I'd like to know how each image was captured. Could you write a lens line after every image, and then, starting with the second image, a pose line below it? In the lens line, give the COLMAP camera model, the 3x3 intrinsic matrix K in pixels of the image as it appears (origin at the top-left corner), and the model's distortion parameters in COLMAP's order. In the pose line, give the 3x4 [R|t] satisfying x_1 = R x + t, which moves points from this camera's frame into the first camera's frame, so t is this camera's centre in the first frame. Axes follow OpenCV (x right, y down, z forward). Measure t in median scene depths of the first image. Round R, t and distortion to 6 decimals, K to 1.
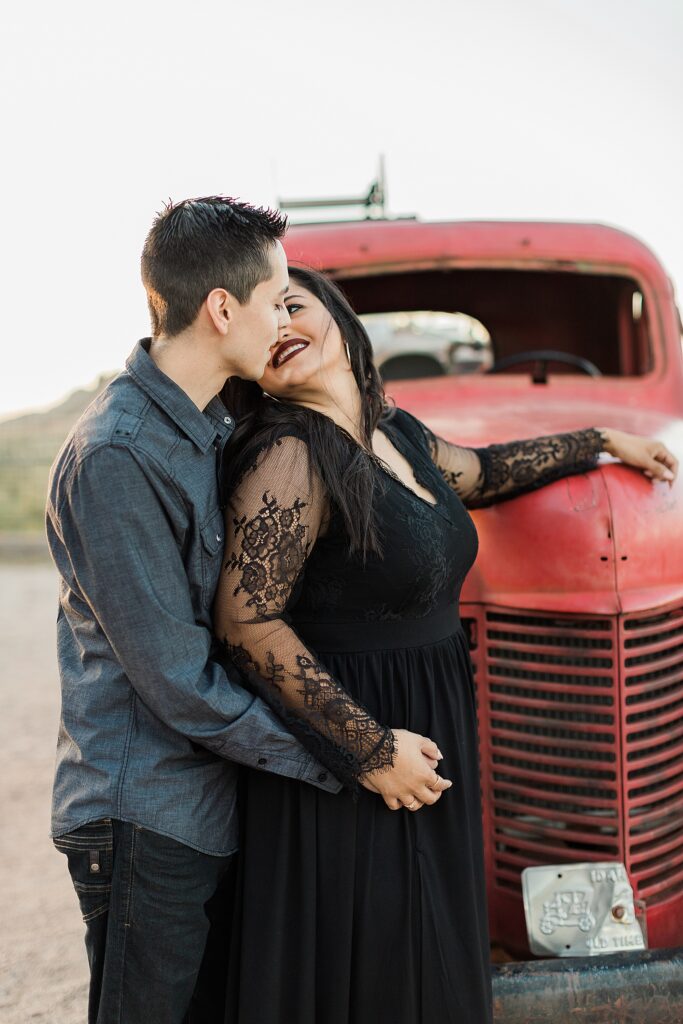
lens RADIAL K [[1599.3, 0, 343.0], [0, 1599.3, 514.8], [0, 0, 1]] dist [0.015300, 0.000000]
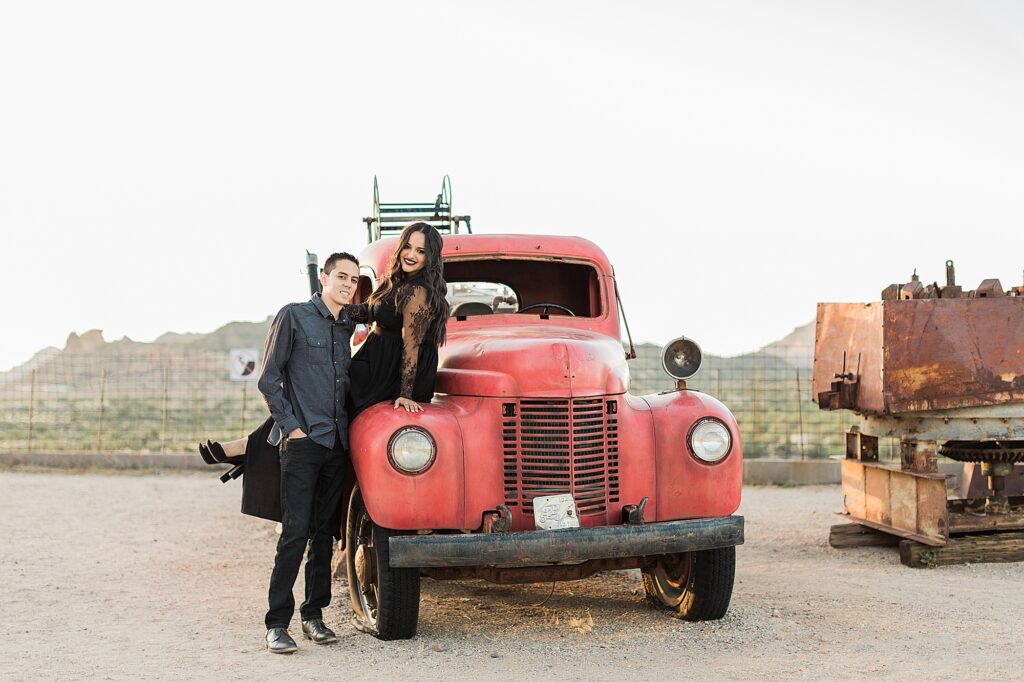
lens RADIAL K [[1599.3, 0, 502.0], [0, 1599.3, 350.5], [0, 0, 1]] dist [0.015300, 0.000000]
pose [[0.995486, 0.023643, 0.091915, -0.179043], [-0.016043, 0.996457, -0.082562, 0.199126], [-0.093541, 0.080715, 0.992338, -1.560972]]
